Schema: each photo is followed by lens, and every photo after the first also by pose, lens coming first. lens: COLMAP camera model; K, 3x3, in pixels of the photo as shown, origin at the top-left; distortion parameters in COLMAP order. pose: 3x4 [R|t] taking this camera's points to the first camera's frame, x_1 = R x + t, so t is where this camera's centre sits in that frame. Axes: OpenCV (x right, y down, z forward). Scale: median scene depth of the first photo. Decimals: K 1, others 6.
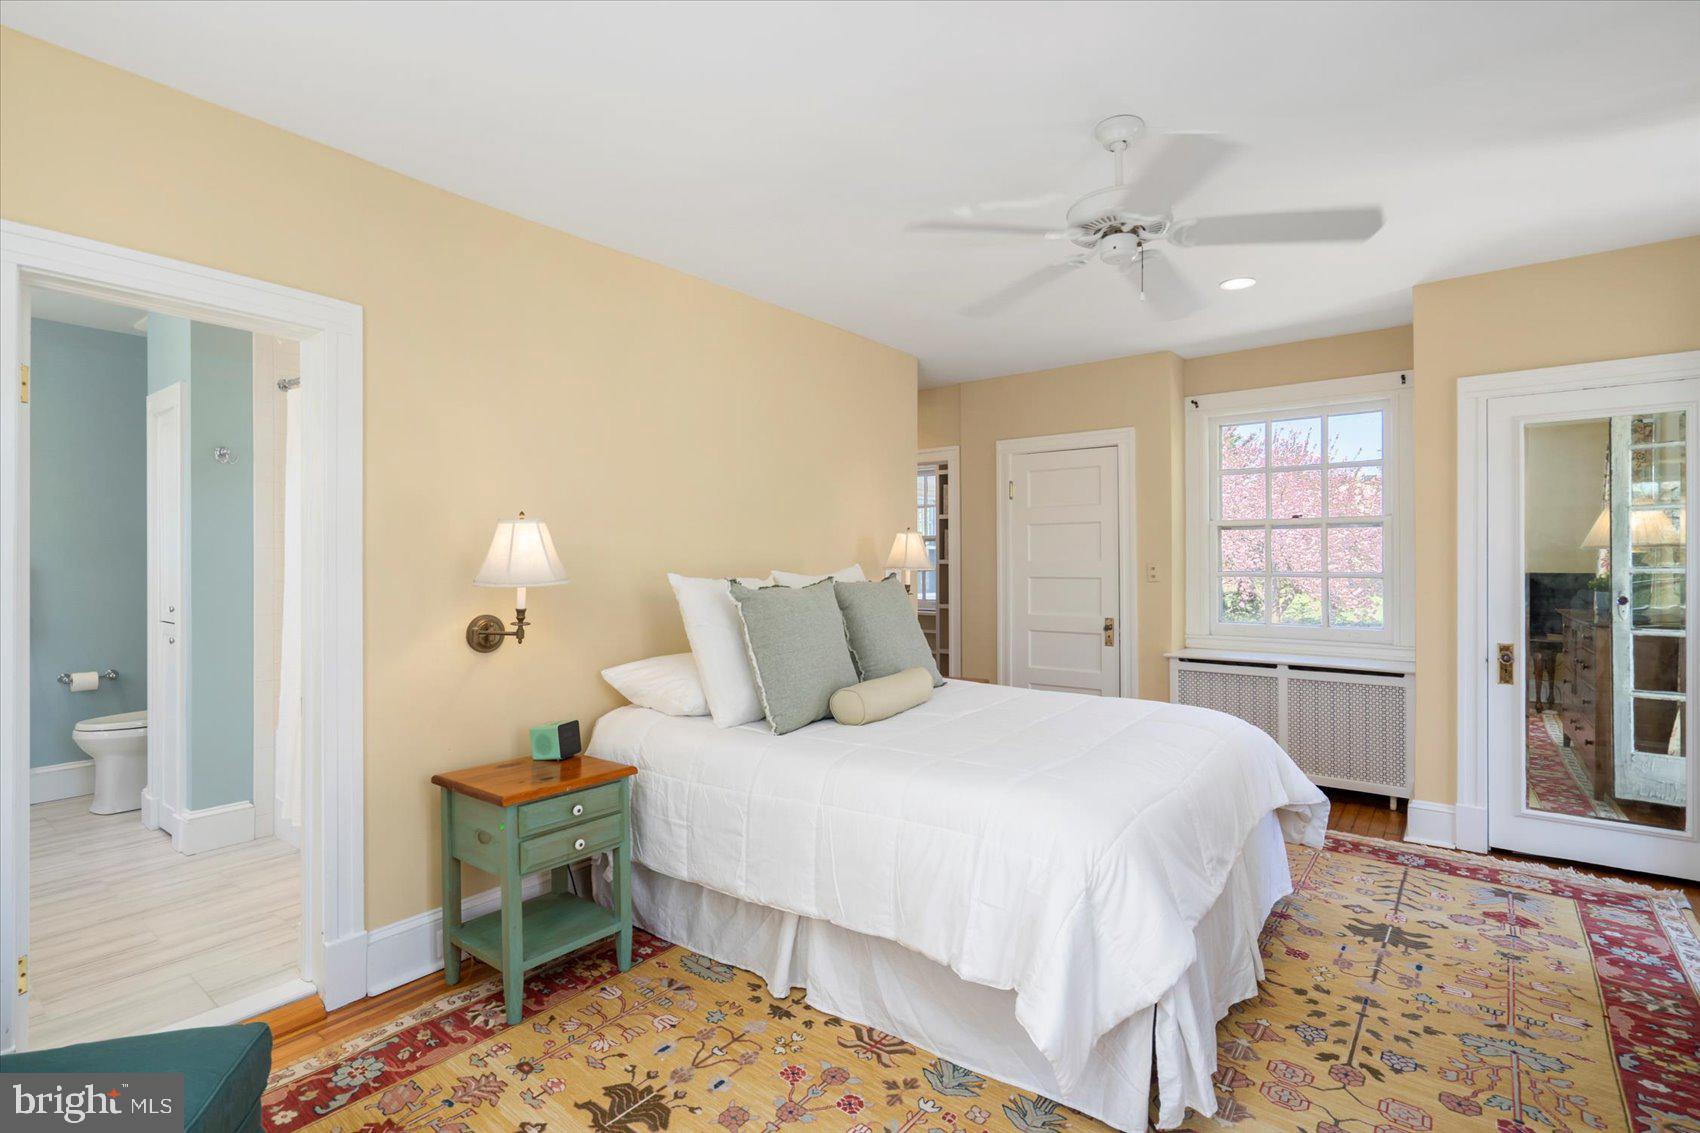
lens RADIAL K [[780.2, 0, 854.9], [0, 780.2, 566.7], [0, 0, 1]] dist [-0.001343, 0.000135]
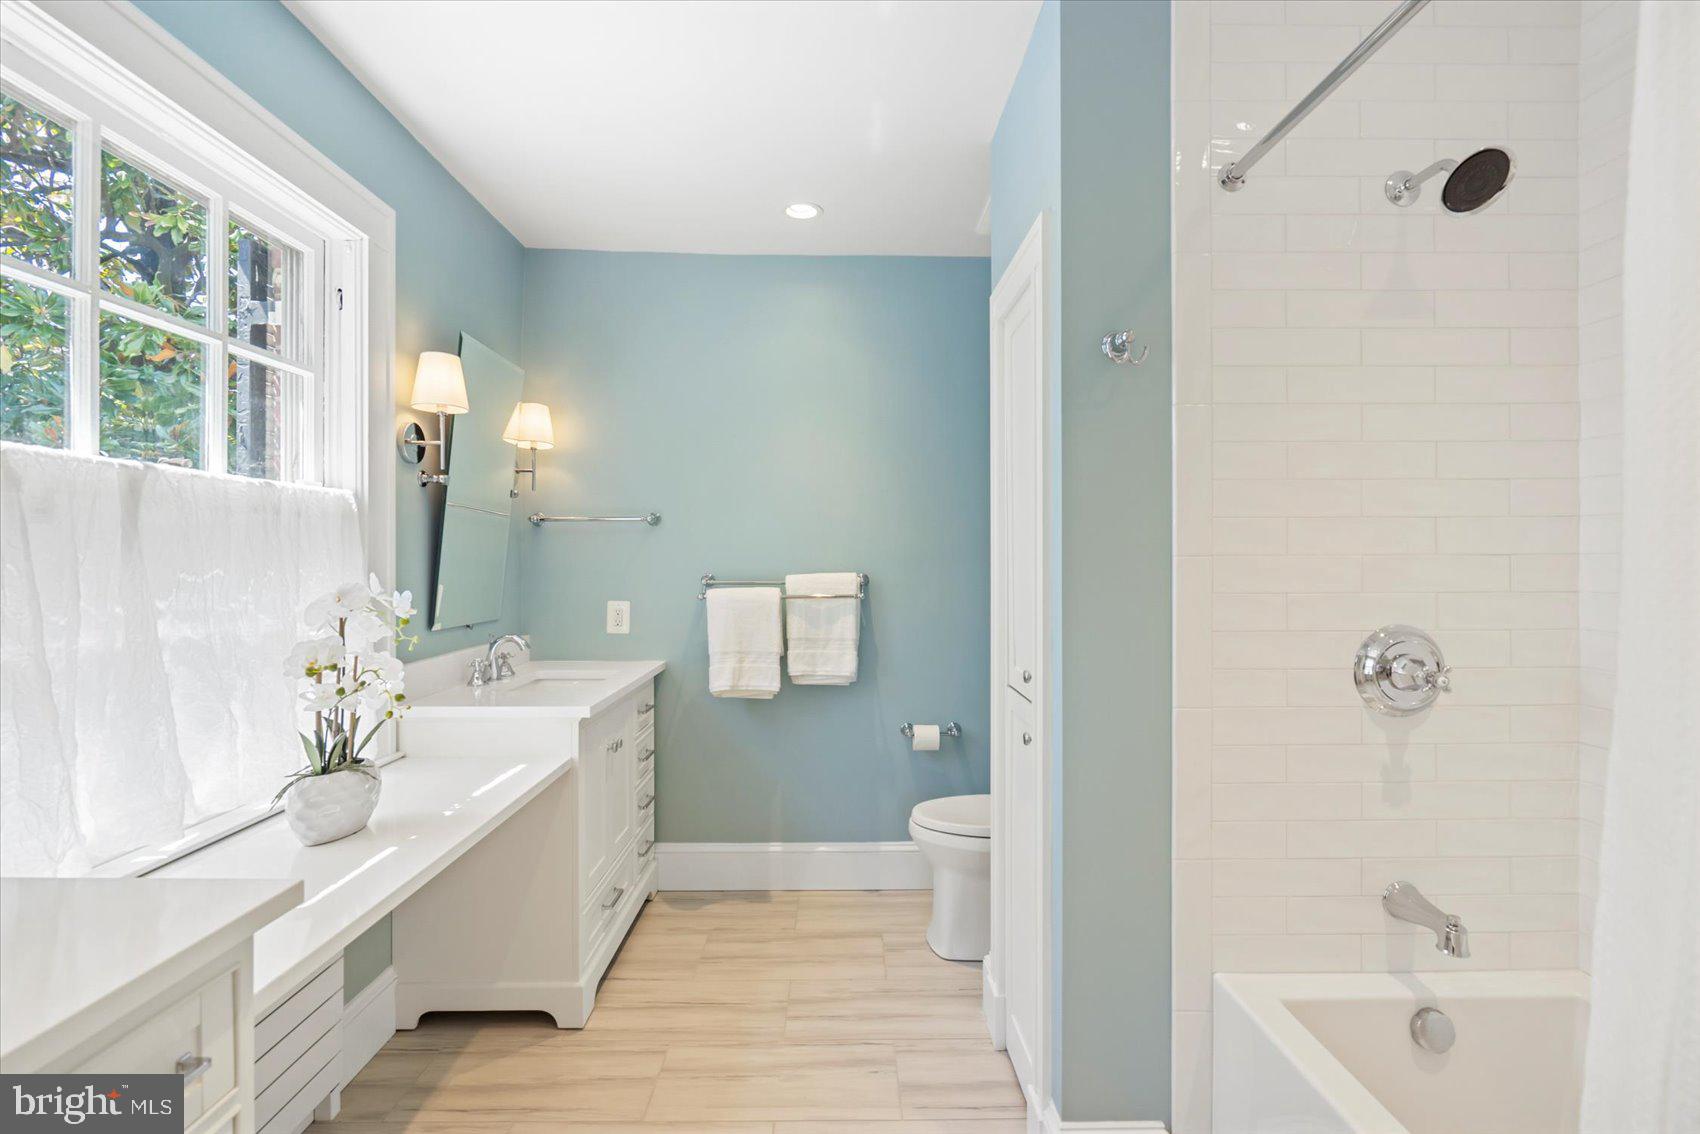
lens RADIAL K [[780.2, 0, 854.9], [0, 780.2, 567.2], [0, 0, 1]] dist [-0.001343, 0.000135]
pose [[0.615292, 0.001946, -0.788297, -0.450860], [-0.003245, 0.999995, -0.000065, -0.014174], [0.788293, 0.002598, 0.615295, 0.495403]]
